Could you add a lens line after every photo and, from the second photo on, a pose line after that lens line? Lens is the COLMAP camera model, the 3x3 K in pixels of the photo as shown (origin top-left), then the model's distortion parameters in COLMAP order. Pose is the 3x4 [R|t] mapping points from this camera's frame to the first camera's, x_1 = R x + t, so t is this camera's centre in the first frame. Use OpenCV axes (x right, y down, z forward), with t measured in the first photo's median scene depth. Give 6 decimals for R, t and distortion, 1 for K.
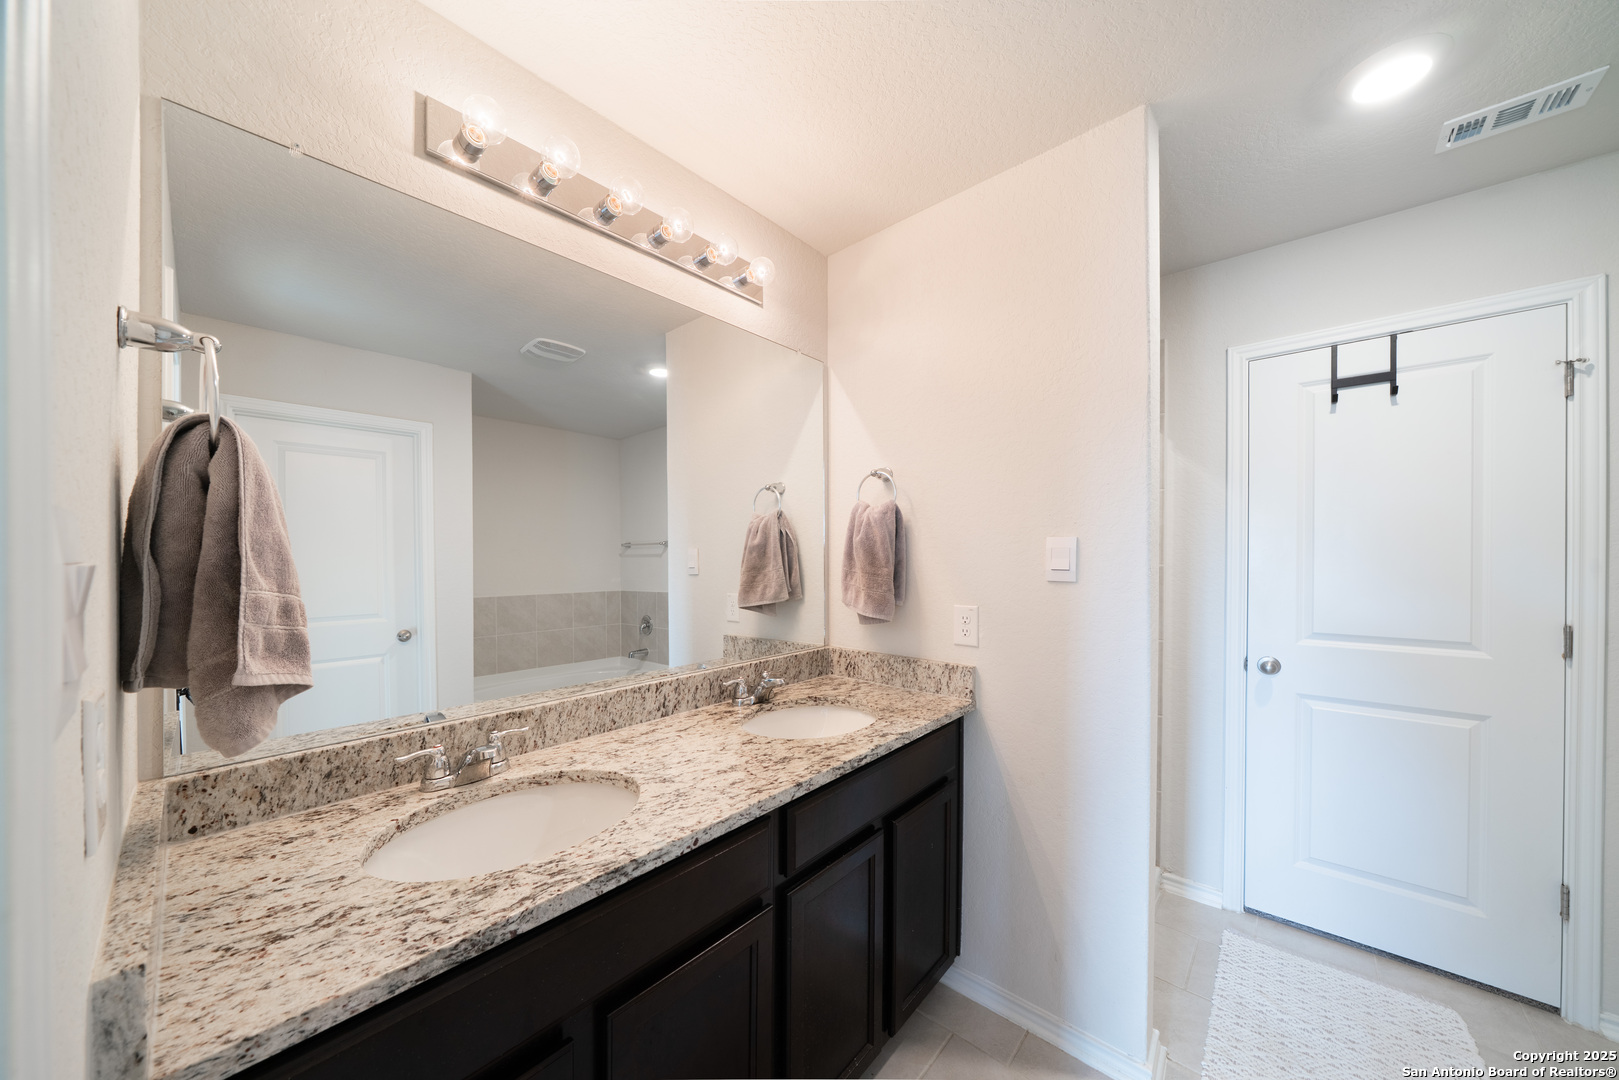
lens RADIAL K [[552.1, 0, 802.5], [0, 552.1, 571.3], [0, 0, 1]] dist [-0.009849, 0.001543]
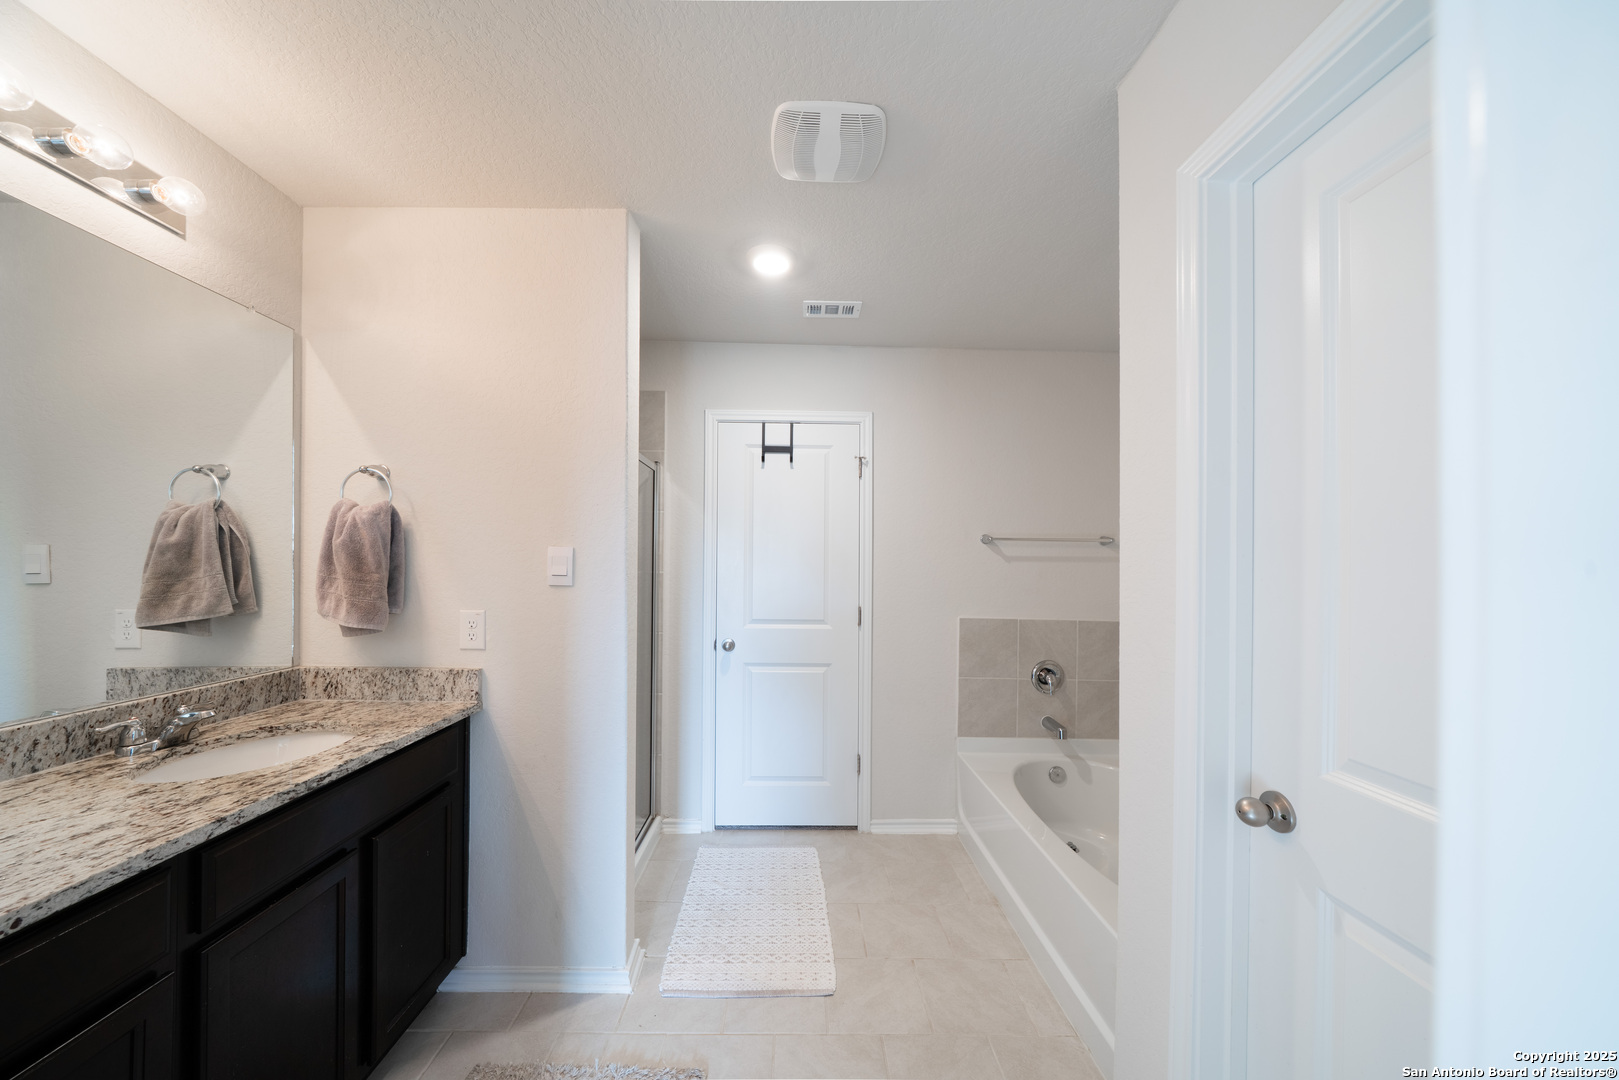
lens RADIAL K [[552.1, 0, 802.5], [0, 552.1, 571.3], [0, 0, 1]] dist [-0.009849, 0.001543]
pose [[0.733358, 0.004267, 0.679830, 0.052035], [0.004194, 0.999933, -0.010800, 0.003169], [-0.679830, 0.010772, 0.733291, -0.175726]]
